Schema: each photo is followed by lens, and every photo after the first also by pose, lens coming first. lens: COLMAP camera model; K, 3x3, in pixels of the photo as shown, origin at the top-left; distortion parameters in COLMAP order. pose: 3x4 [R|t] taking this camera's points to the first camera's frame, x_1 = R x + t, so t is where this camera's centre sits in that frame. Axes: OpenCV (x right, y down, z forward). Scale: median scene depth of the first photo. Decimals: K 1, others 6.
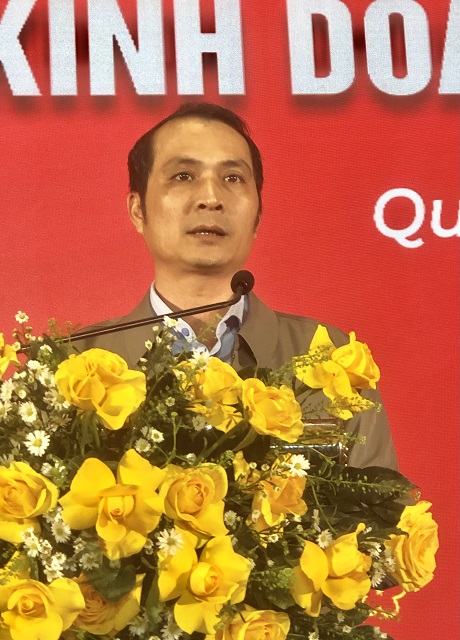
lens RADIAL K [[1643.7, 0, 229.9], [0, 1643.7, 335.3], [0, 0, 1]] dist [-0.363641, 5.070915]
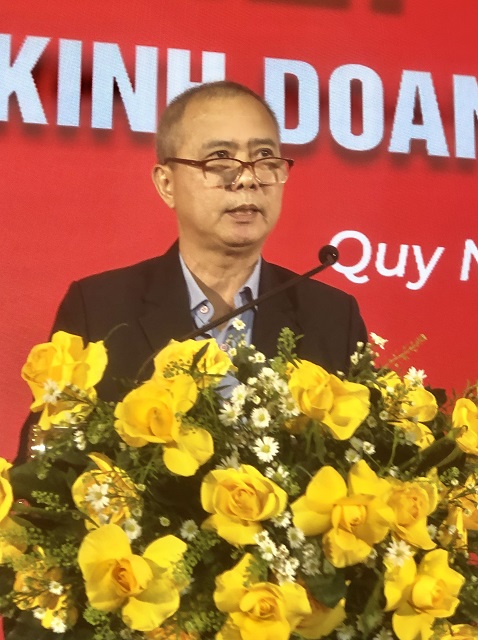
lens RADIAL K [[1408.8, 0, 239.0], [0, 1408.8, 320.0], [0, 0, 1]] dist [0.001878, 0.524834]
pose [[0.995697, 0.074471, 0.055150, -0.188488], [-0.073329, 0.997055, -0.022459, 0.006915], [-0.056660, 0.018318, 0.998225, 0.114448]]
